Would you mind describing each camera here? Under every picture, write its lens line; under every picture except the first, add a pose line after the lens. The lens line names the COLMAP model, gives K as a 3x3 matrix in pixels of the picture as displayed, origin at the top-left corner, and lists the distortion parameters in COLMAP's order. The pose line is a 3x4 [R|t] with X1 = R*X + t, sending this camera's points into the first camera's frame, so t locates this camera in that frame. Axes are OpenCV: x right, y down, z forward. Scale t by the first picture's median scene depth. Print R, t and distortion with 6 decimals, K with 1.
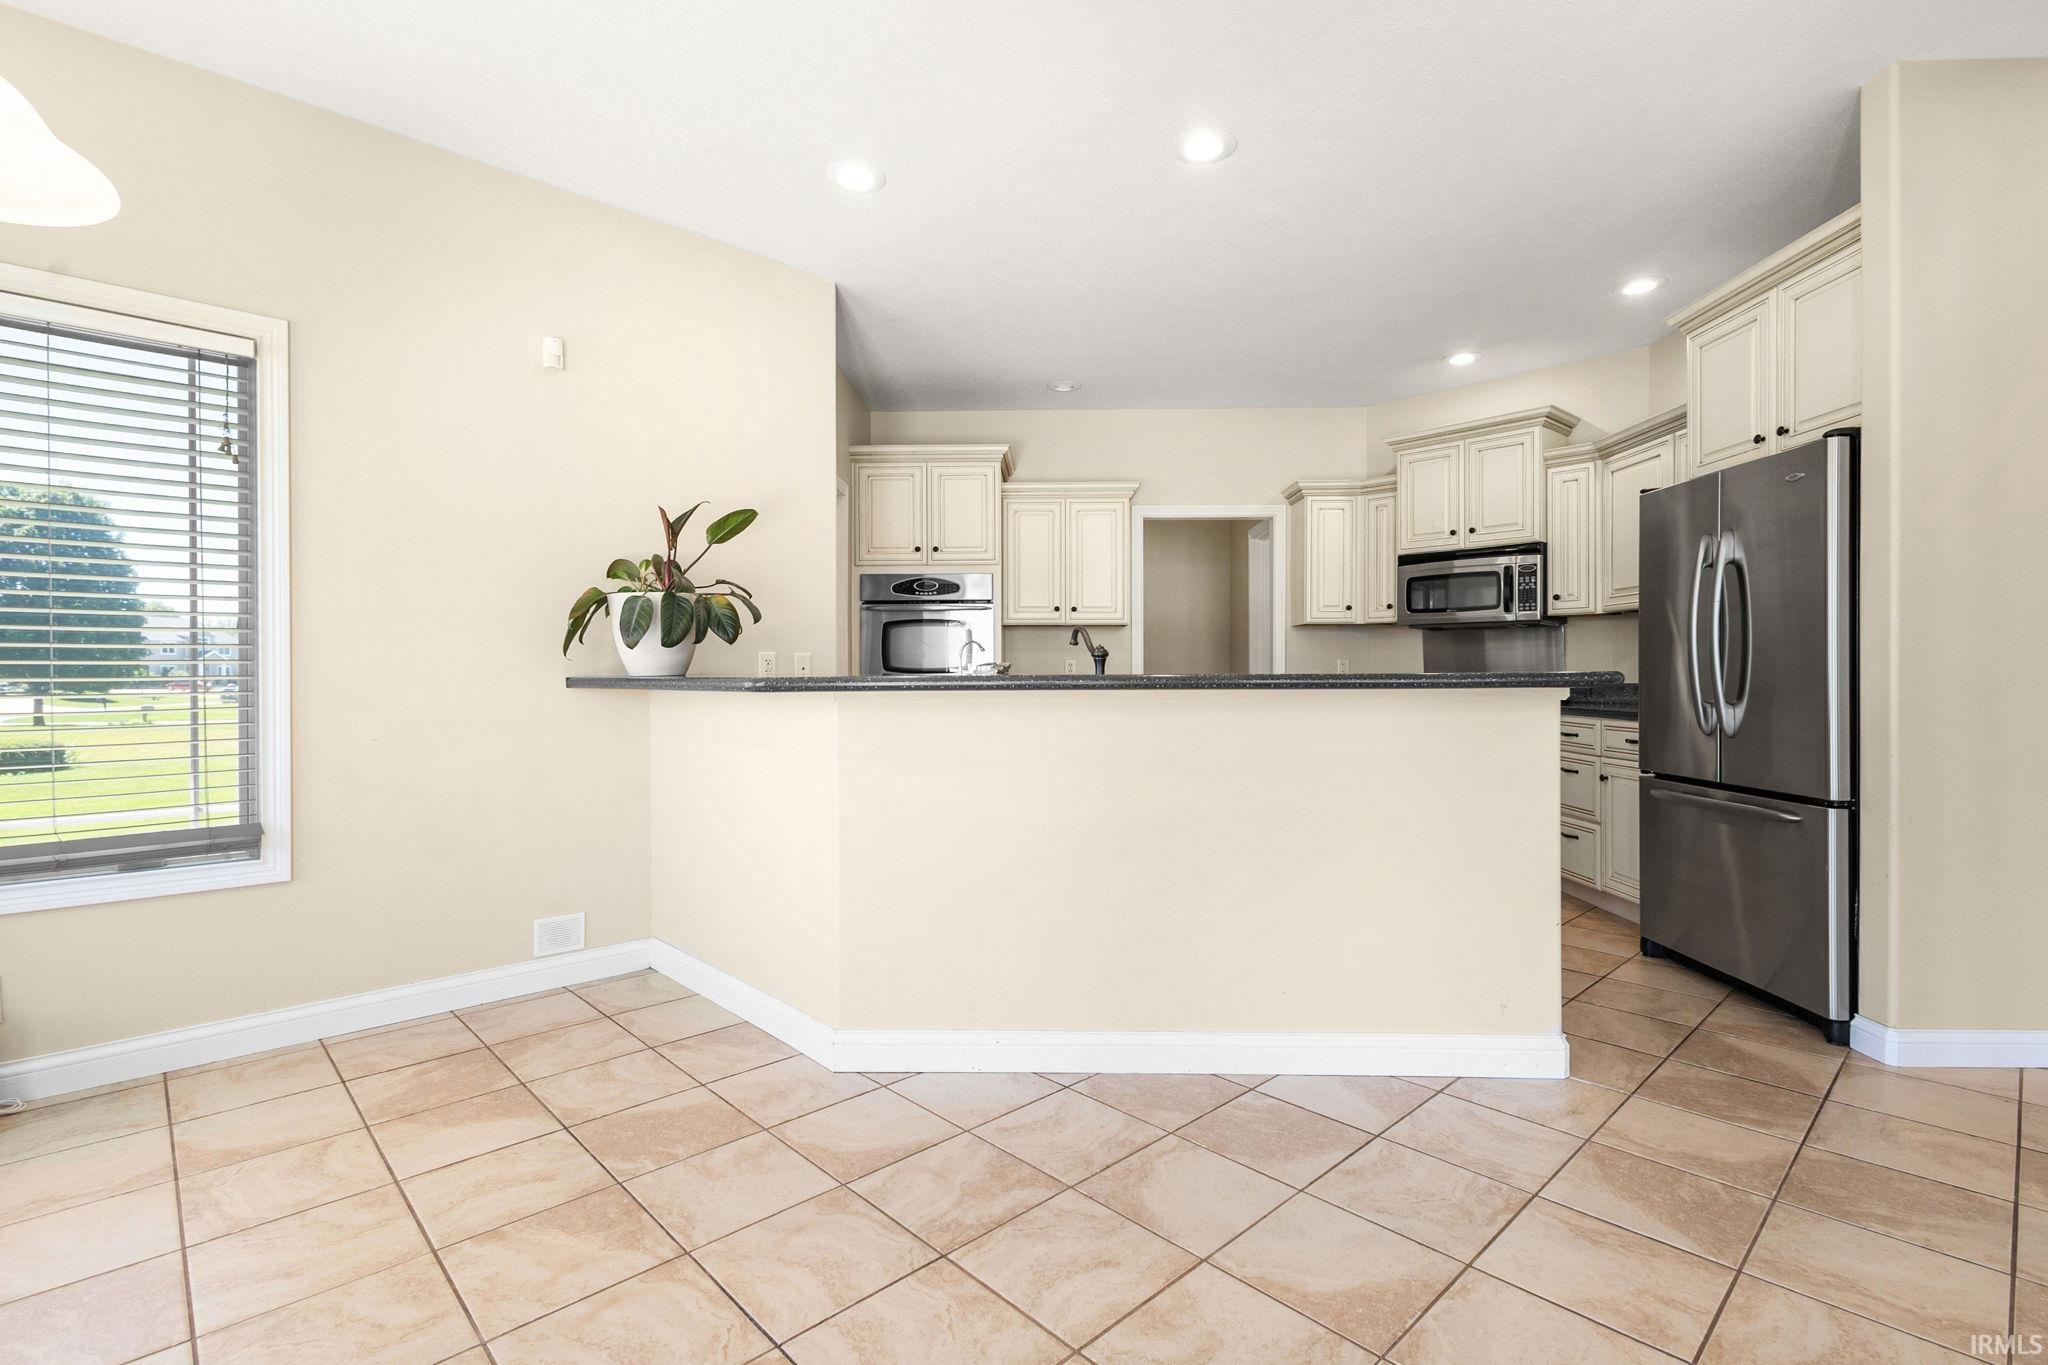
lens RADIAL K [[943.9, 0, 1024.0], [0, 943.9, 682.5], [0, 0, 1]] dist [0.017110, -0.006162]
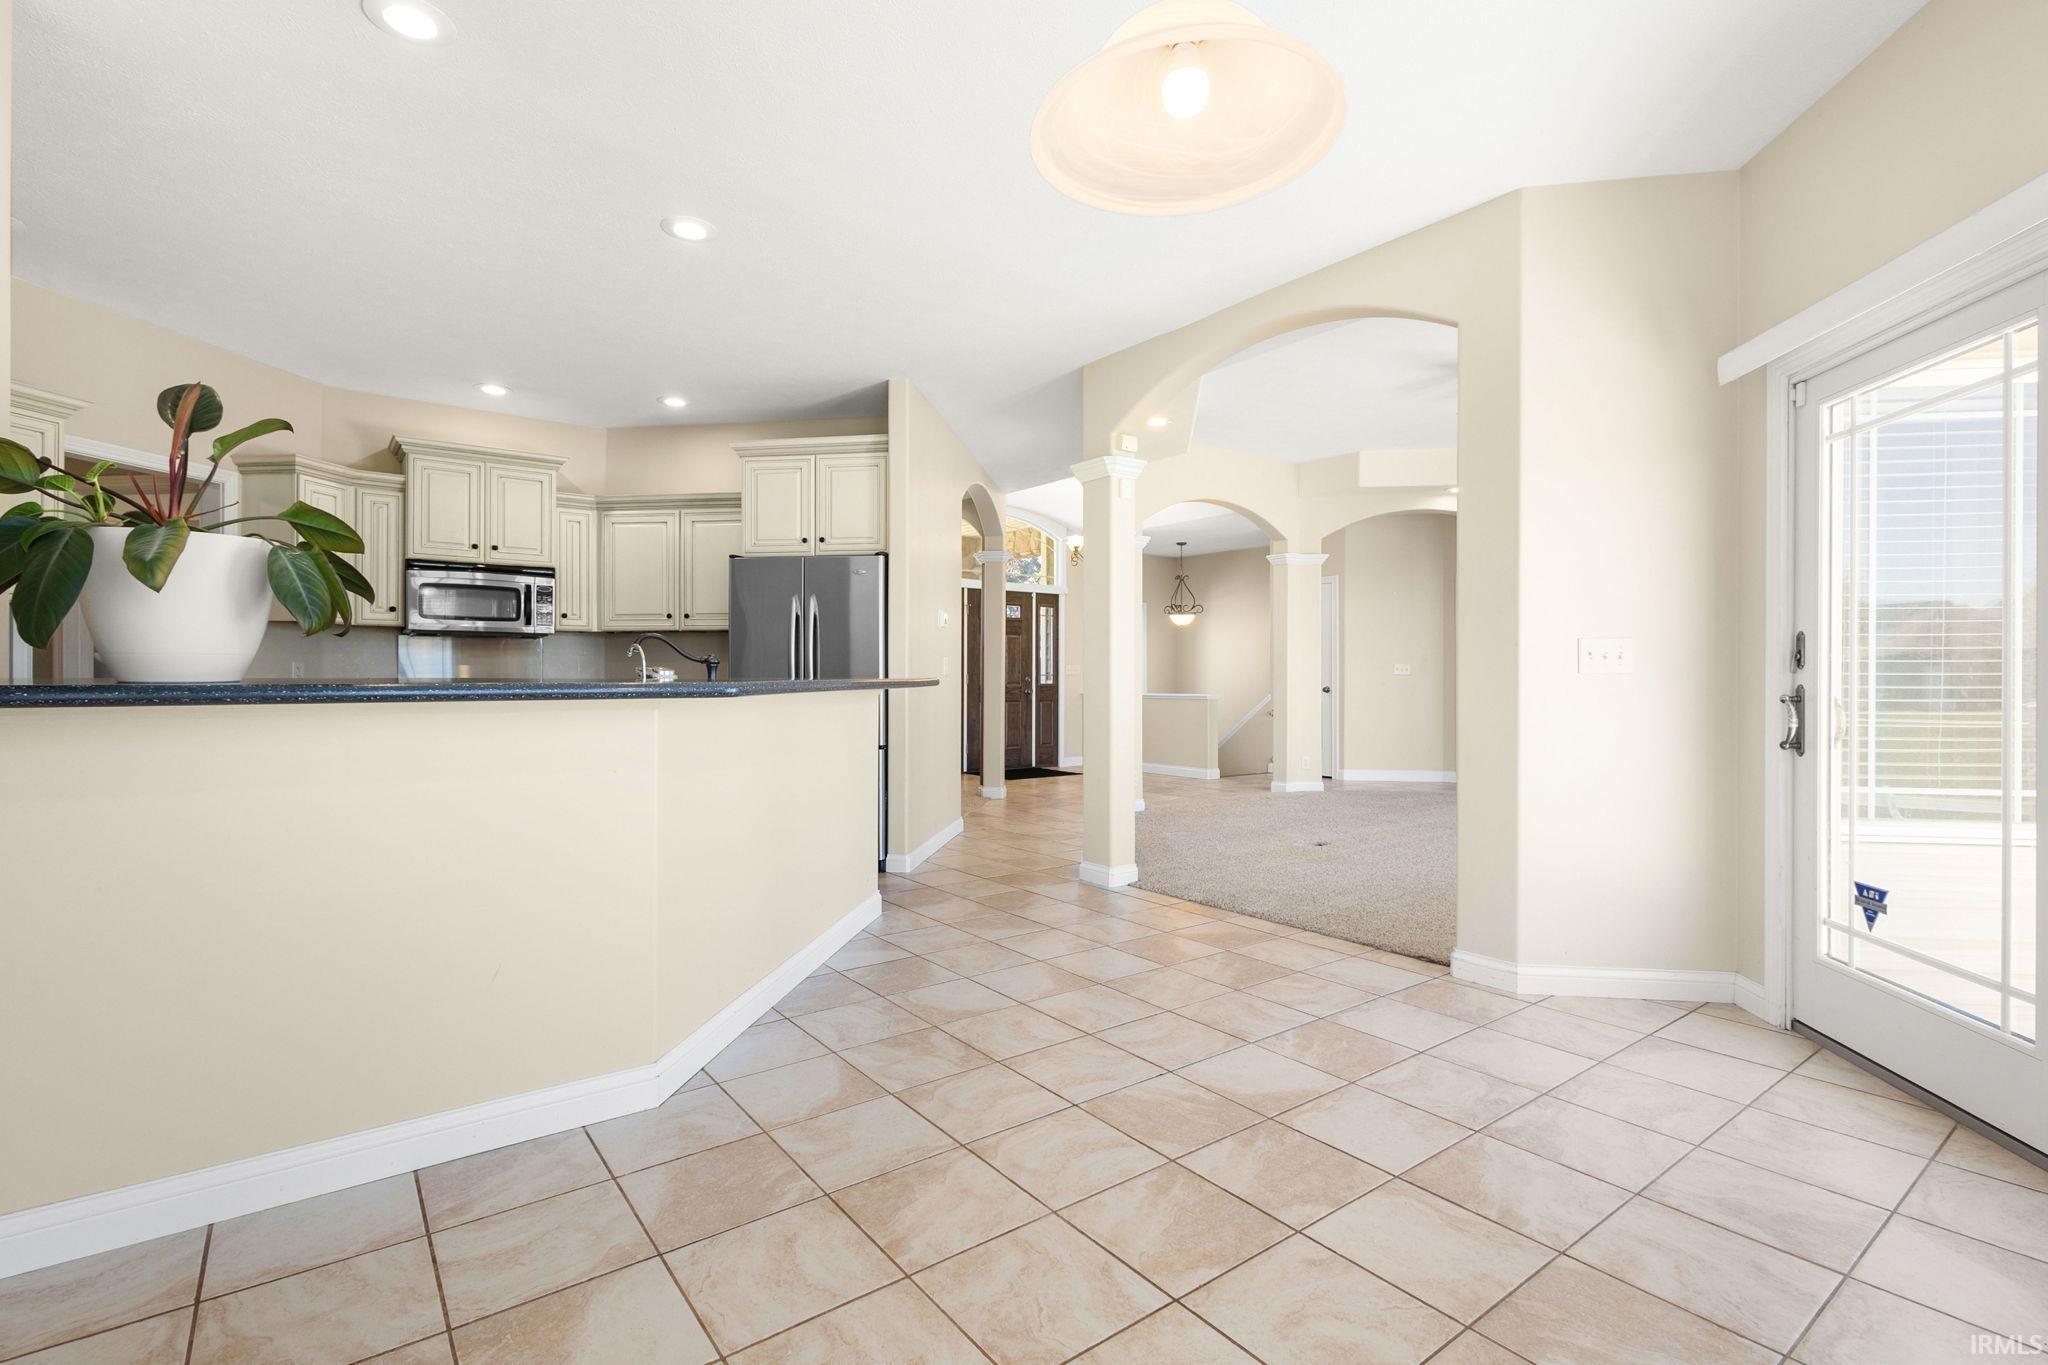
lens RADIAL K [[943.9, 0, 1024.0], [0, 943.9, 682.5], [0, 0, 1]] dist [0.017110, -0.006162]
pose [[0.110299, -0.001258, 0.993898, -1.106428], [0.006655, 0.999978, 0.000527, -0.002929], [-0.993876, 0.006556, 0.110305, 0.548086]]
